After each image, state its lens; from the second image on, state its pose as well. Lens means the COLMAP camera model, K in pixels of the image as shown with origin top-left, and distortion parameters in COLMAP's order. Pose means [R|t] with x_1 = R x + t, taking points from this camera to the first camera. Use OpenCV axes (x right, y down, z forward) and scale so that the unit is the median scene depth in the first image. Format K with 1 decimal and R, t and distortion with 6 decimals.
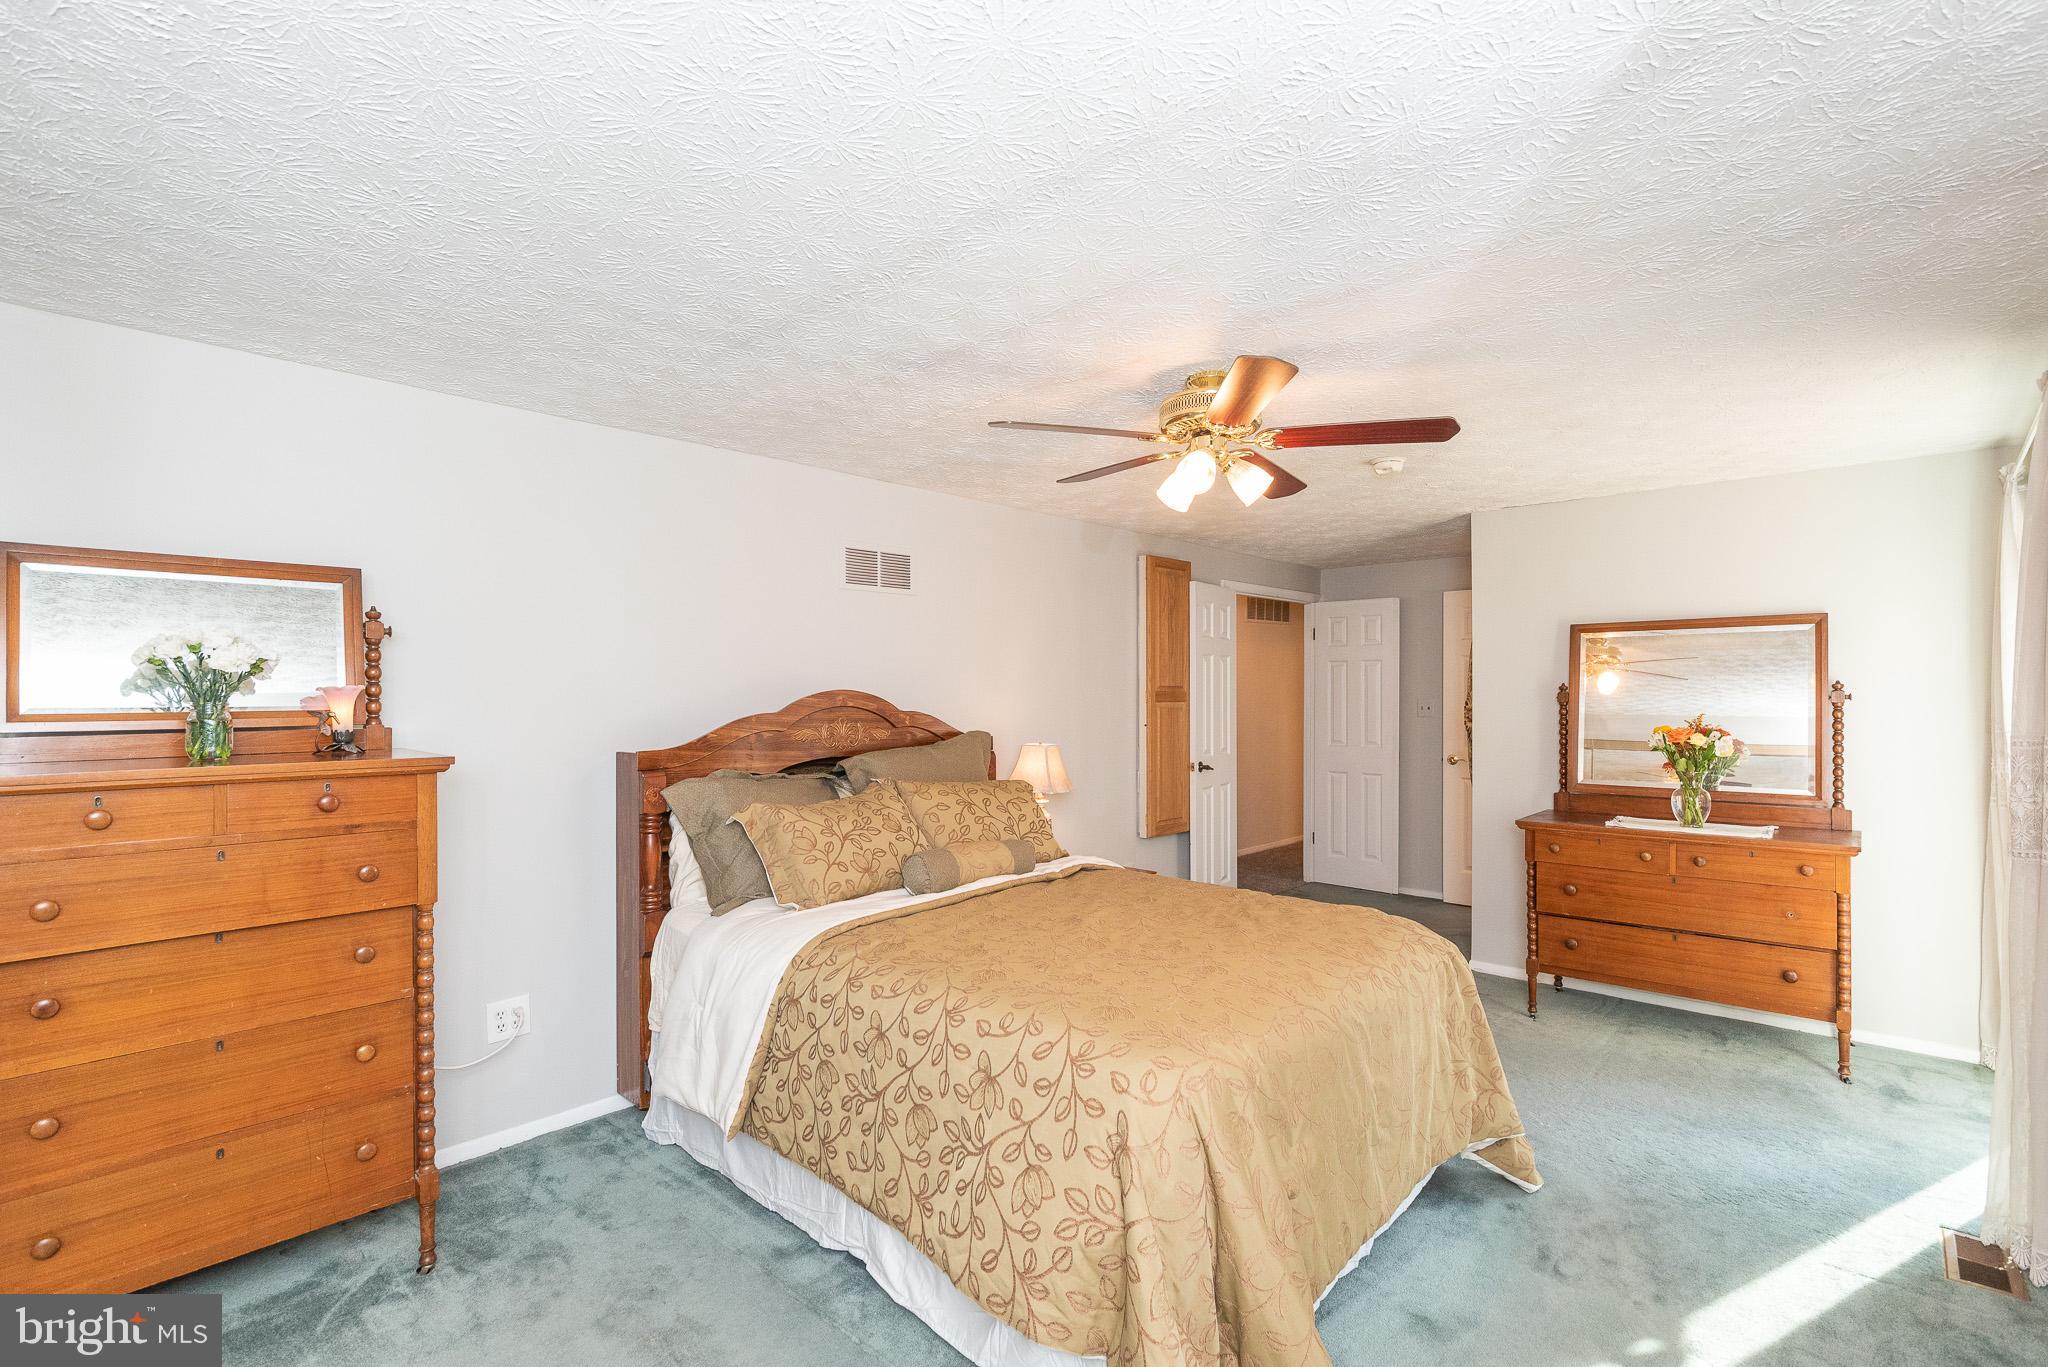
lens RADIAL K [[951.6, 0, 1024.3], [0, 951.6, 682.9], [0, 0, 1]] dist [-0.001074, -0.000960]
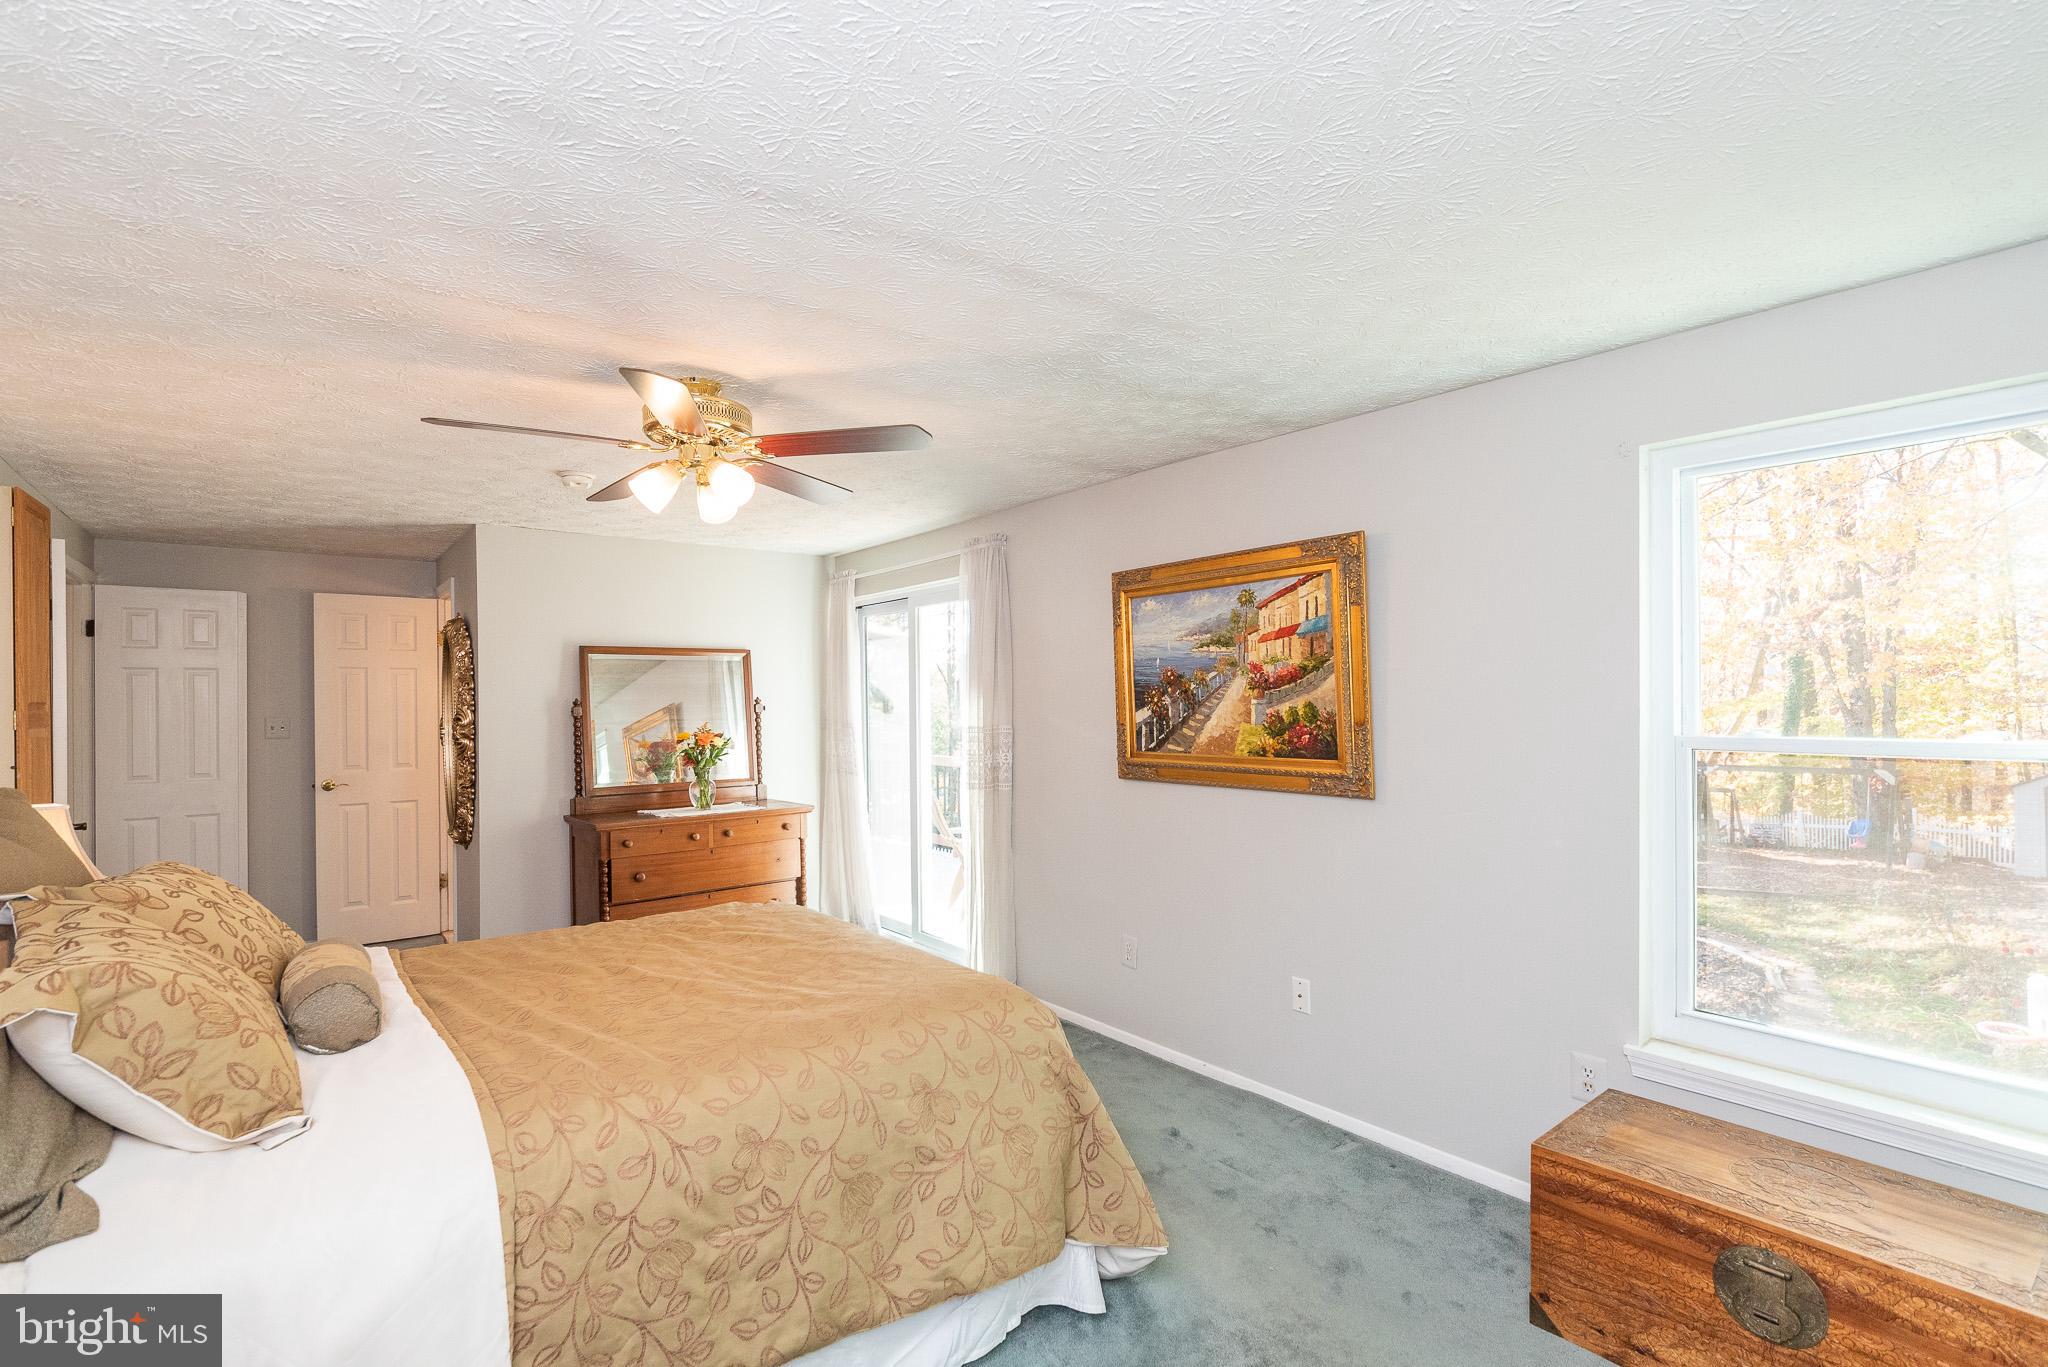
lens RADIAL K [[951.6, 0, 1021.9], [0, 951.6, 701.7], [0, 0, 1]] dist [-0.001074, -0.000960]
pose [[0.152396, -0.002999, 0.988315, -0.499929], [-0.000353, 0.999995, 0.003089, 0.000909], [-0.988320, -0.000819, 0.152394, 0.374400]]
